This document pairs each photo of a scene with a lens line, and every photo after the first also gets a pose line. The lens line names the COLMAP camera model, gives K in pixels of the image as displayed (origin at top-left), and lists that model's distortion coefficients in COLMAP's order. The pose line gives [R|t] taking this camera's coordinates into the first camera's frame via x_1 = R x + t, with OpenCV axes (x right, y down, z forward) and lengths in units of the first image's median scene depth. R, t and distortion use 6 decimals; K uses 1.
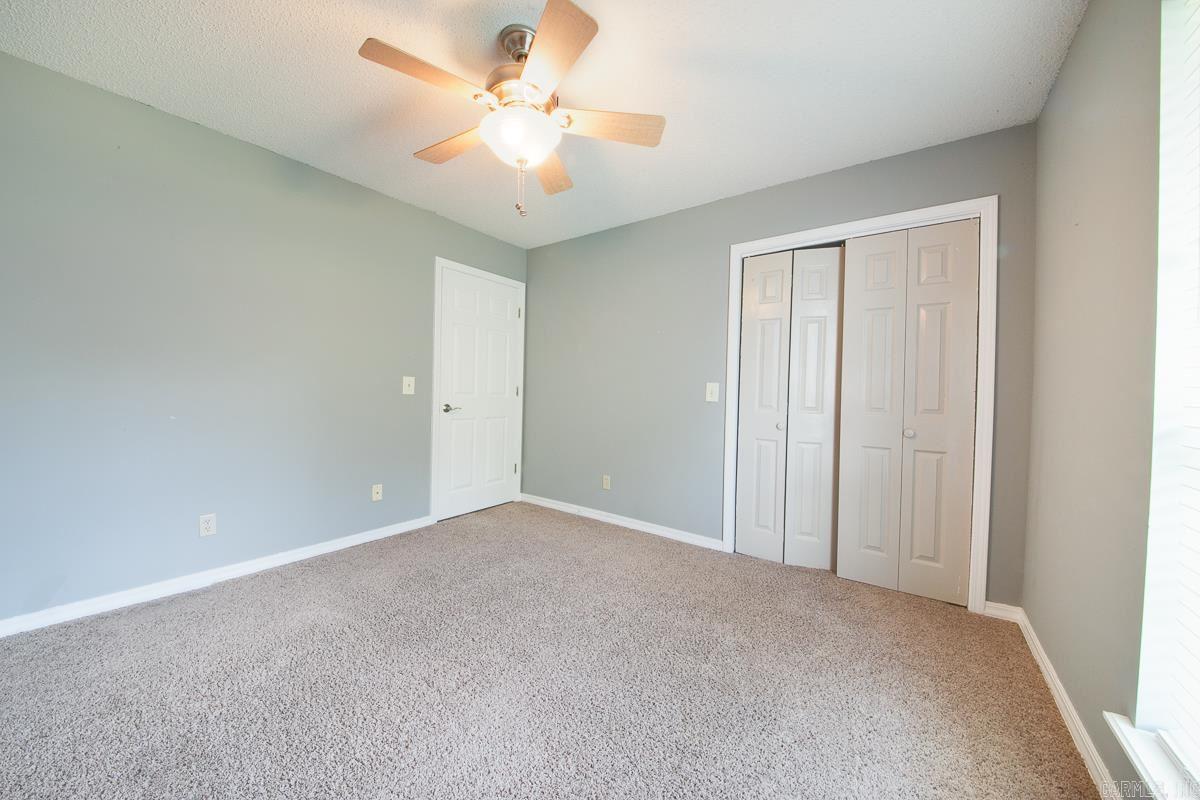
lens RADIAL K [[419.7, 0, 597.4], [0, 419.7, 399.7], [0, 0, 1]] dist [0.003405, -0.000018]
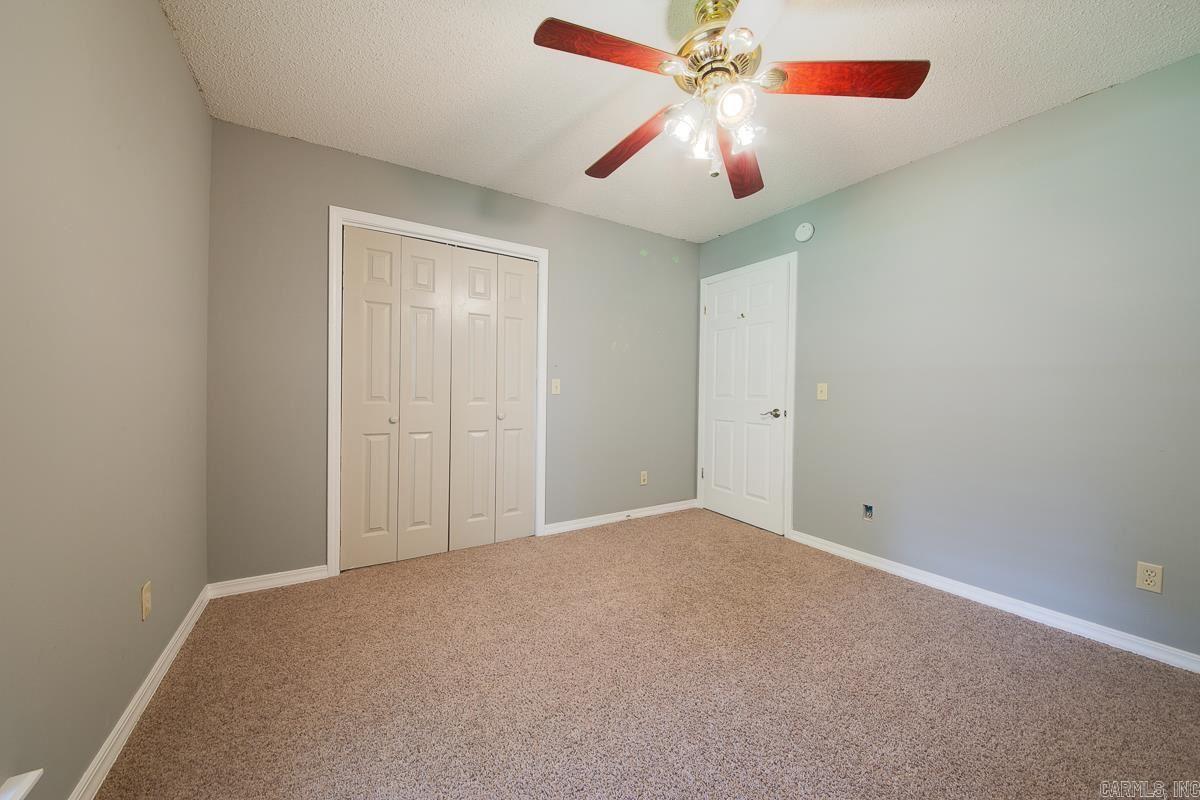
lens RADIAL K [[419.7, 0, 597.7], [0, 419.7, 393.5], [0, 0, 1]] dist [0.003405, -0.000018]
pose [[0.355733, -0.018094, 0.934413, -0.348070], [0.004799, 0.999835, 0.017534, -0.011564], [-0.934575, -0.001753, 0.355761, 0.279643]]
